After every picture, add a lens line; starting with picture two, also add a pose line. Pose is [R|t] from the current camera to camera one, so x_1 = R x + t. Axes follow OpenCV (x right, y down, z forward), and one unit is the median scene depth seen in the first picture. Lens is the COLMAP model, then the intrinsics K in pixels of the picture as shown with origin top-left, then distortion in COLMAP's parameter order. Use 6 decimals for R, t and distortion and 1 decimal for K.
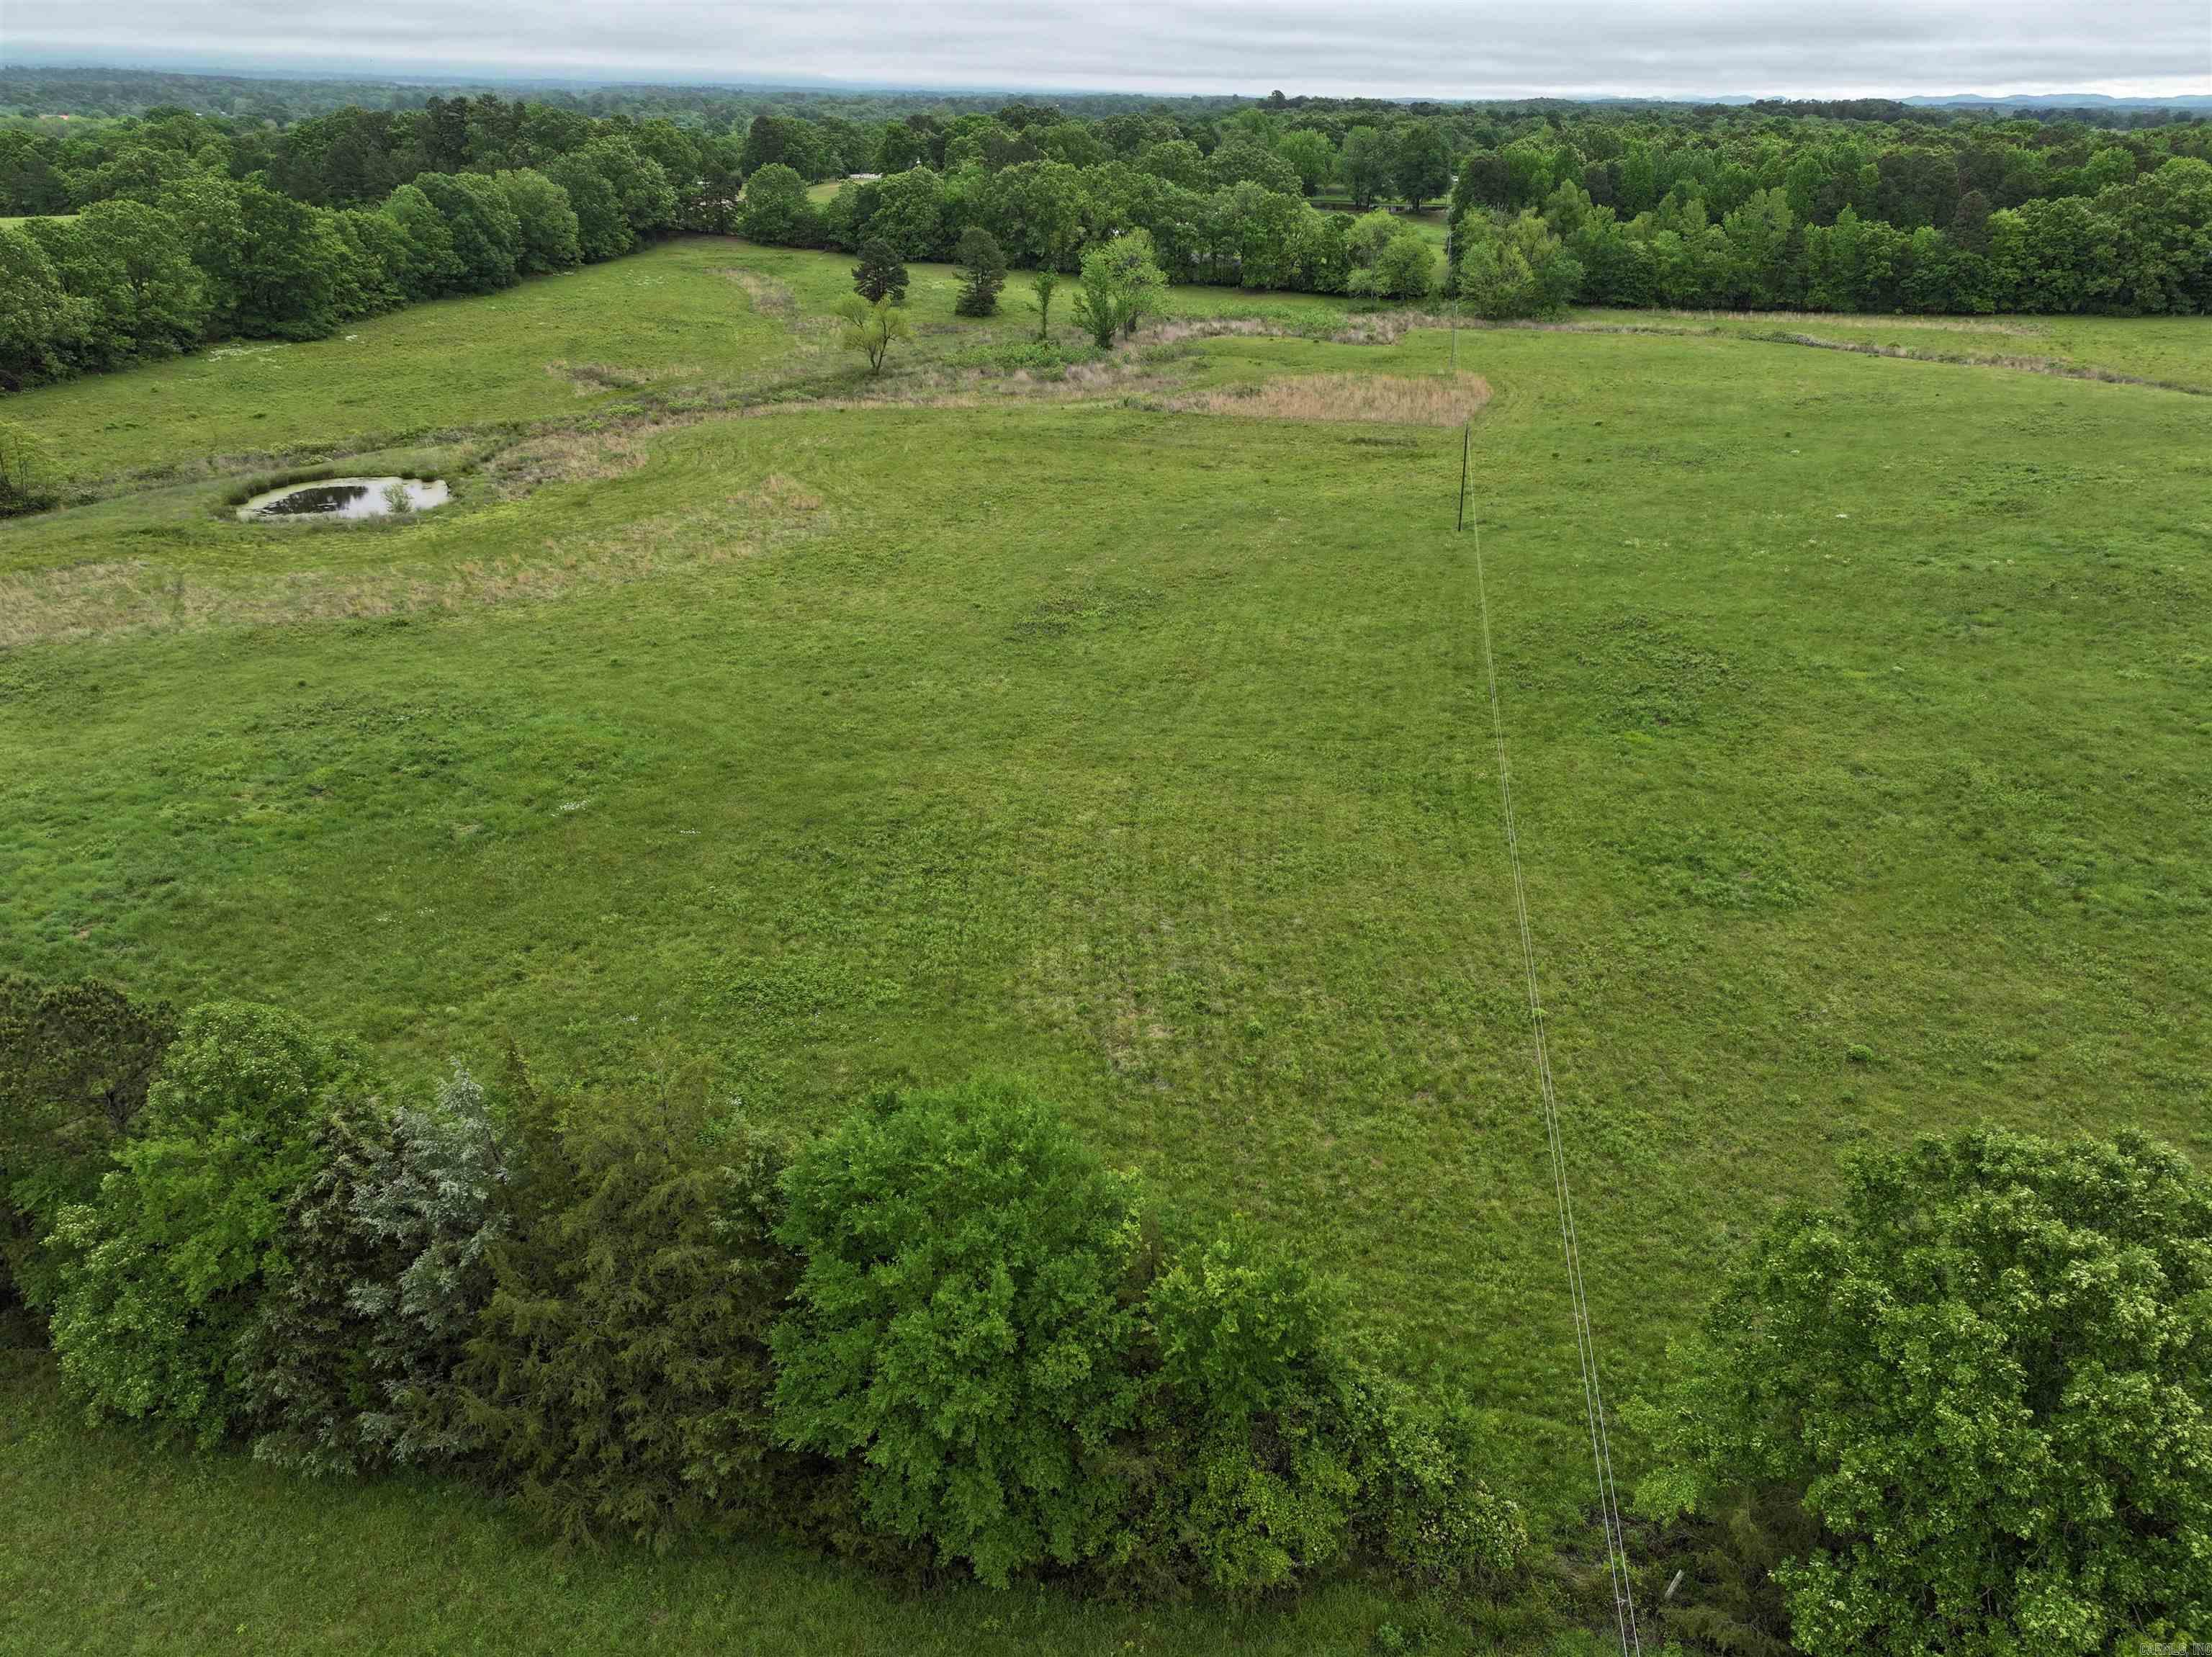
lens RADIAL K [[1544.3, 0, 1112.1], [0, 1544.3, 819.6], [0, 0, 1]] dist [-0.001858, 0.018568]
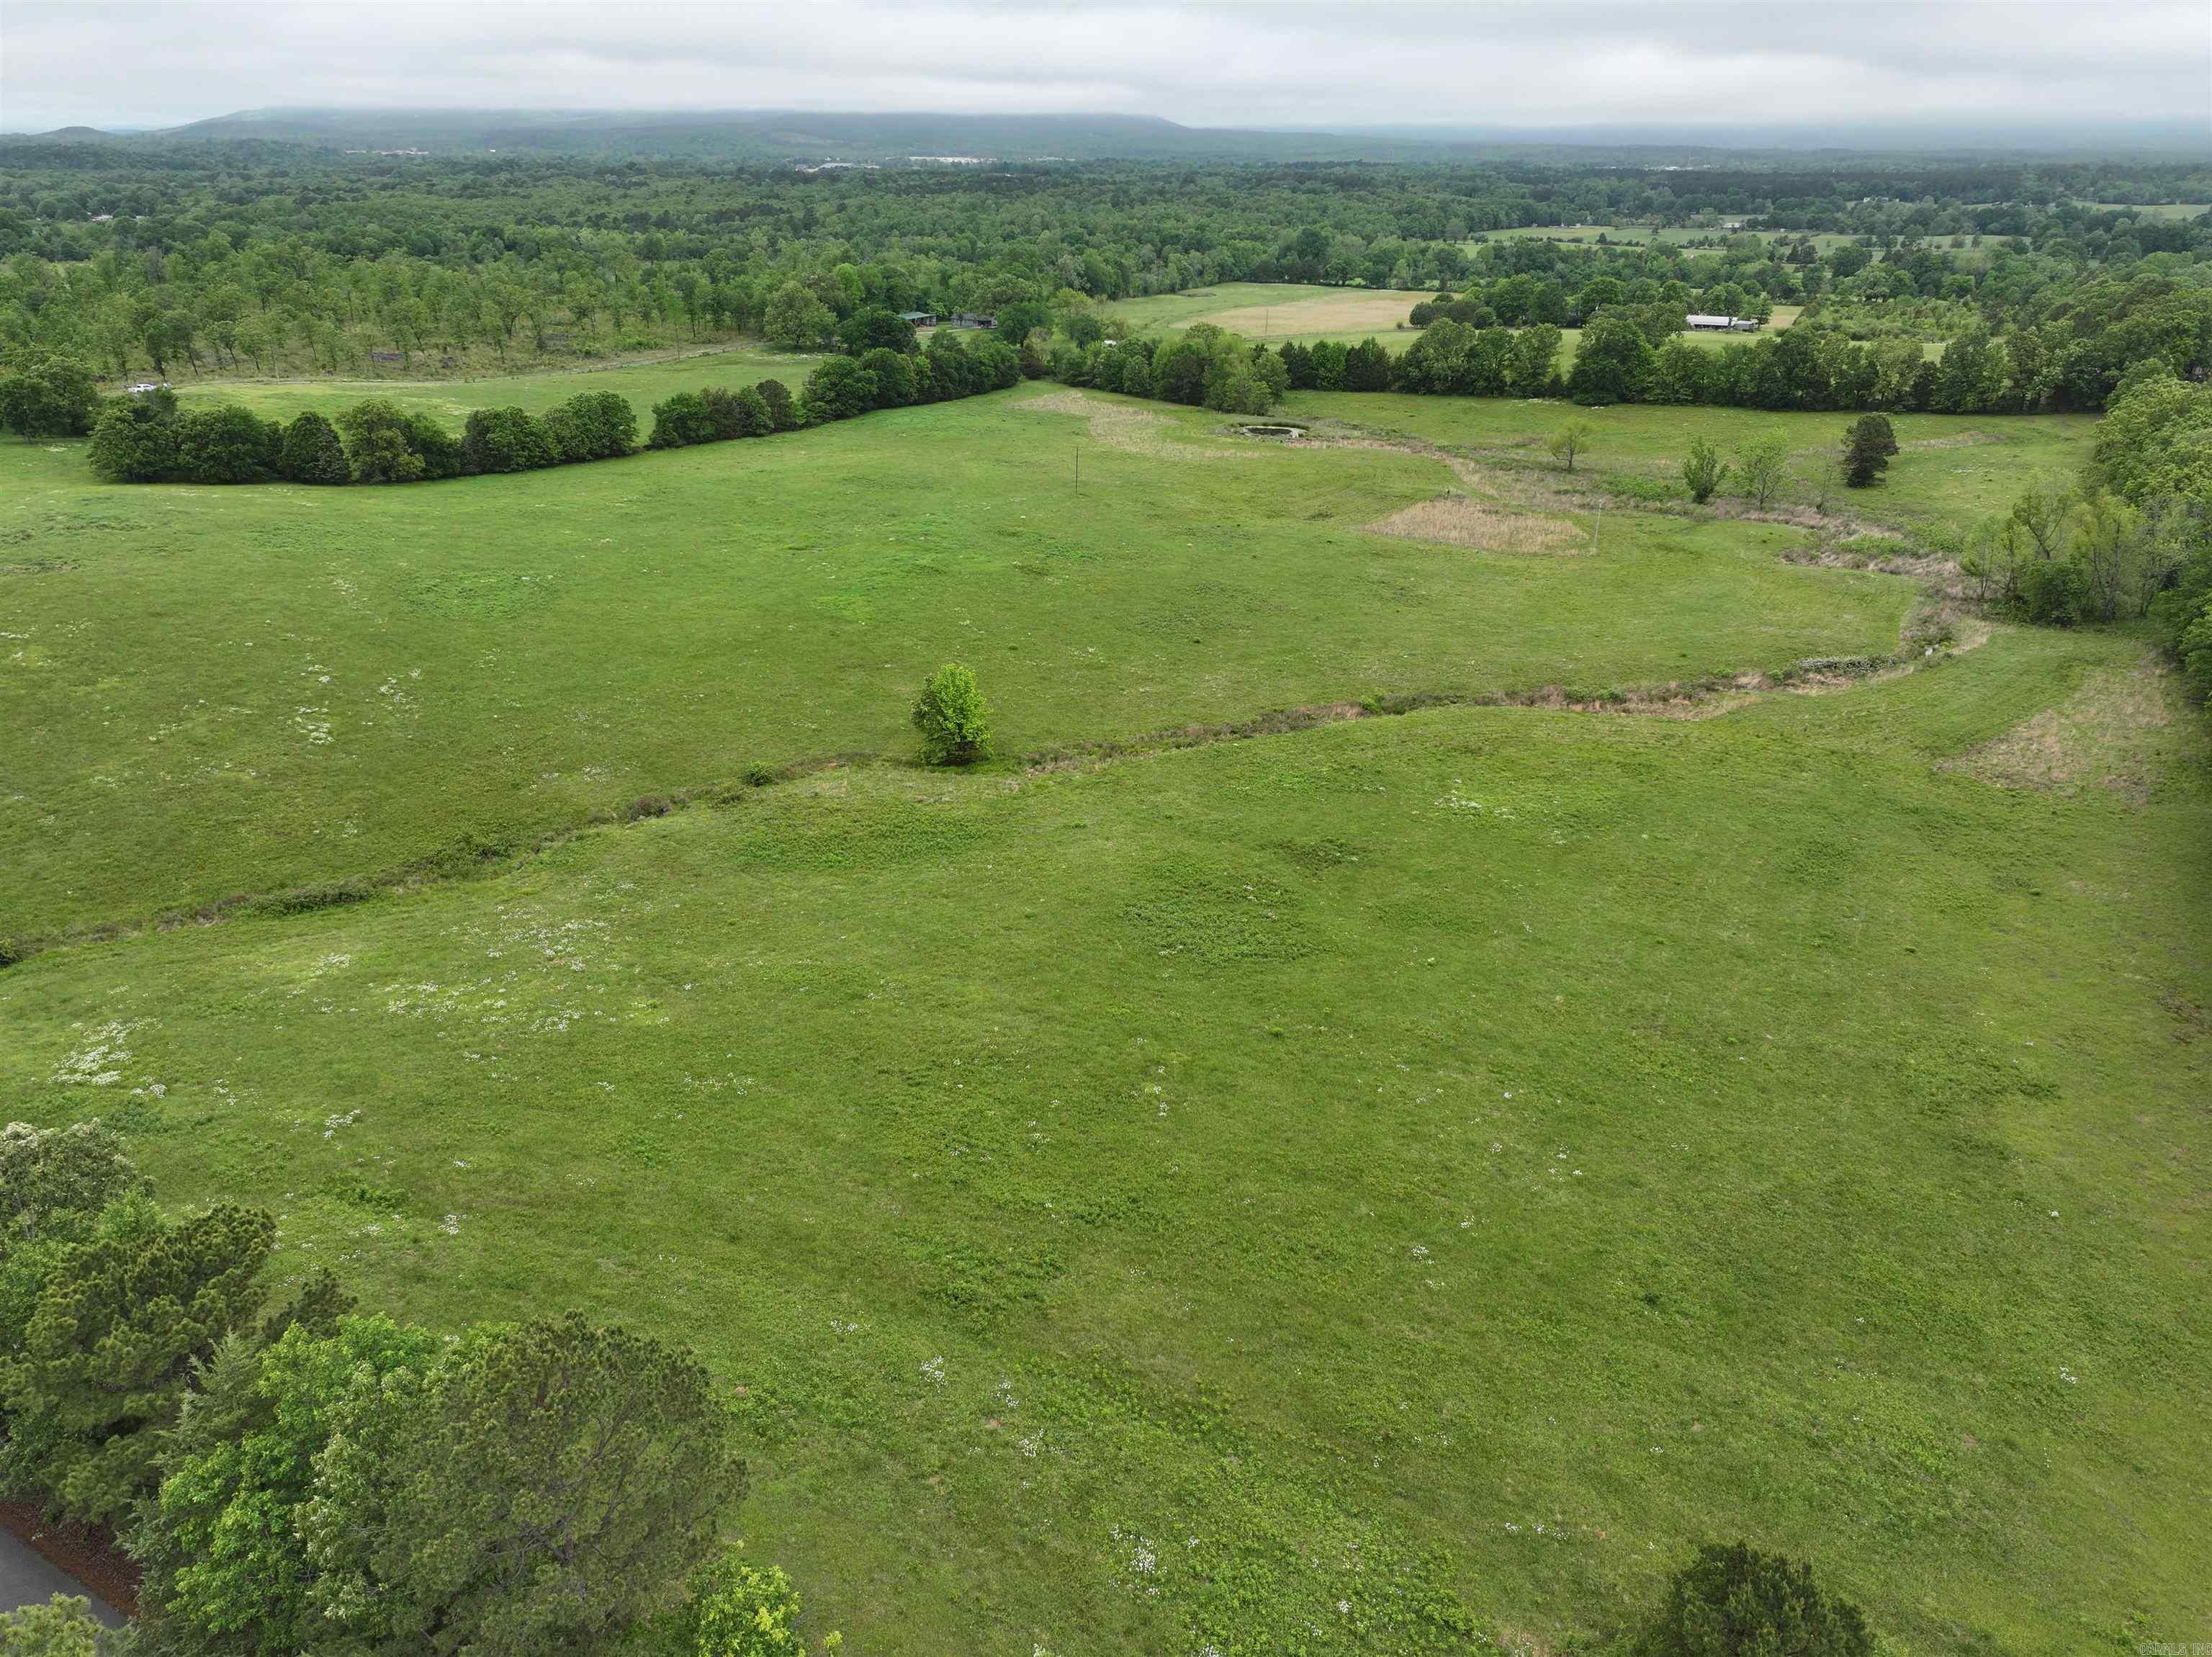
lens RADIAL K [[1544.3, 0, 1113.4], [0, 1544.3, 833.3], [0, 0, 1]] dist [-0.001858, 0.018568]
pose [[-0.240698, 0.377918, -0.894003, 1.208049], [-0.415147, 0.792491, 0.446779, -0.411174], [0.877335, 0.478682, -0.033860, 0.676738]]
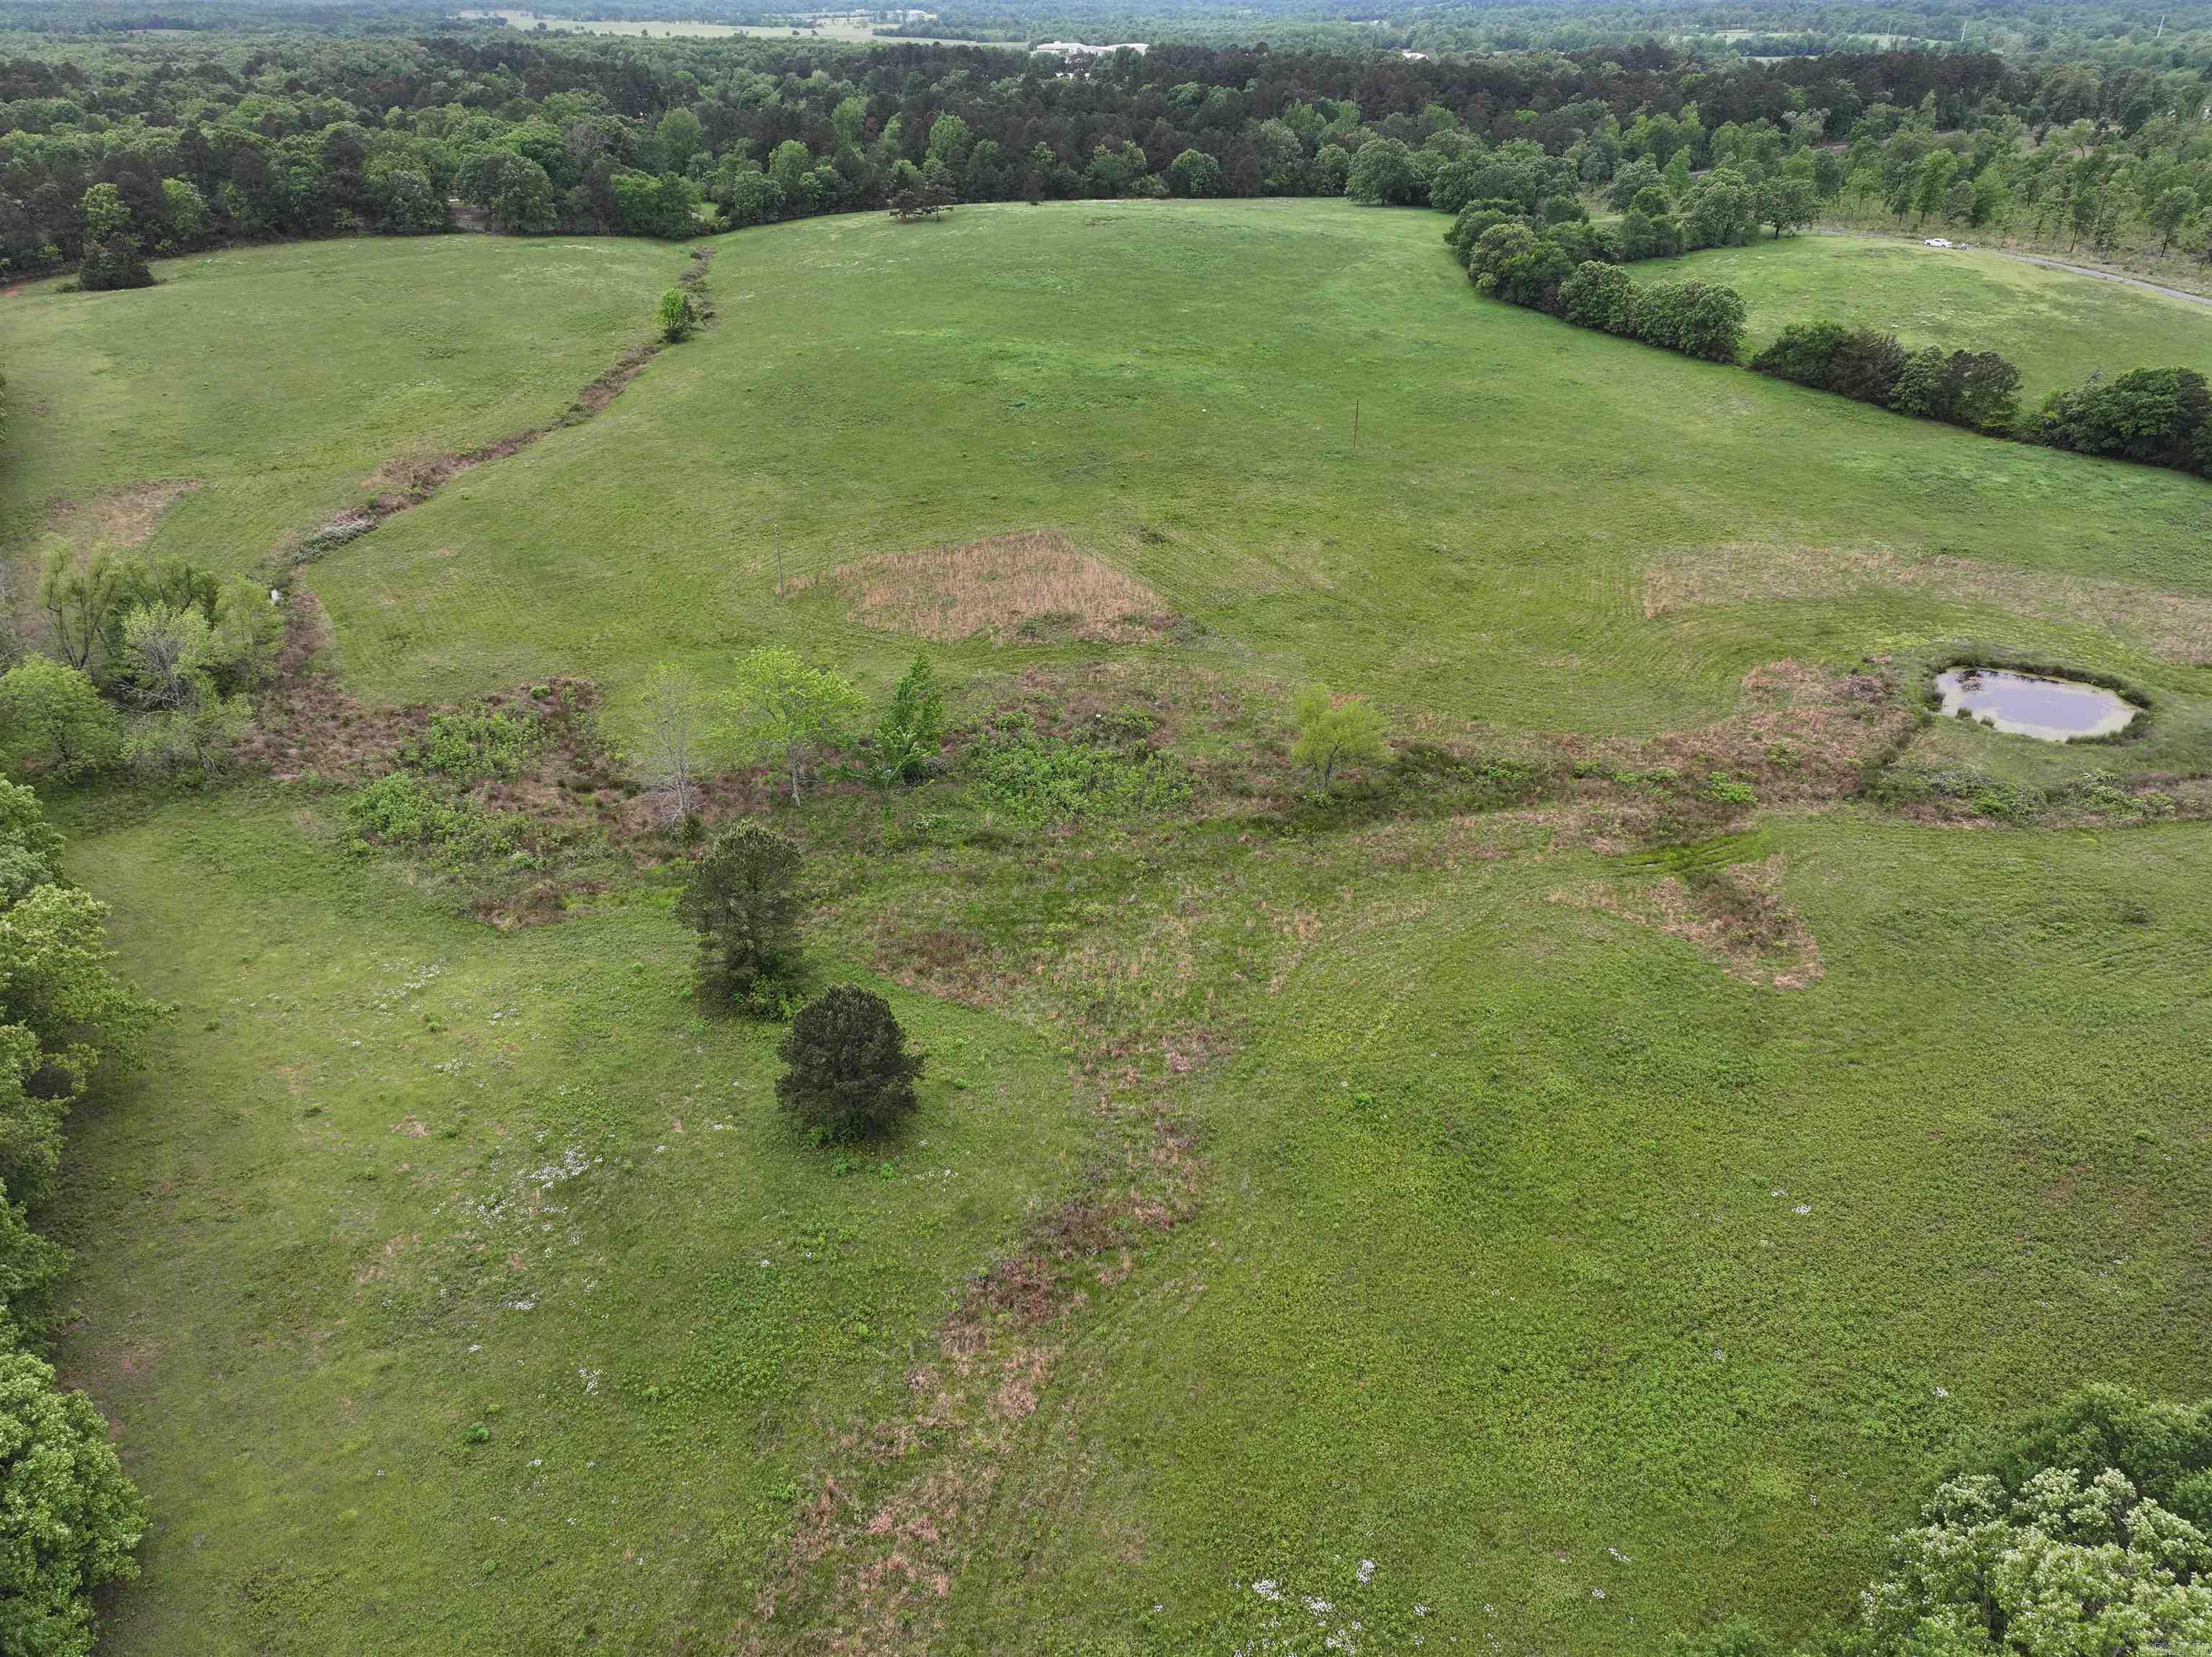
lens RADIAL K [[1544.3, 0, 1094.6], [0, 1544.3, 817.6], [0, 0, 1]] dist [-0.001858, 0.018568]
pose [[-0.719746, -0.334040, 0.608591, -0.407404], [0.289884, 0.651947, 0.700666, -0.639098], [-0.630819, 0.680722, -0.372403, 1.079326]]
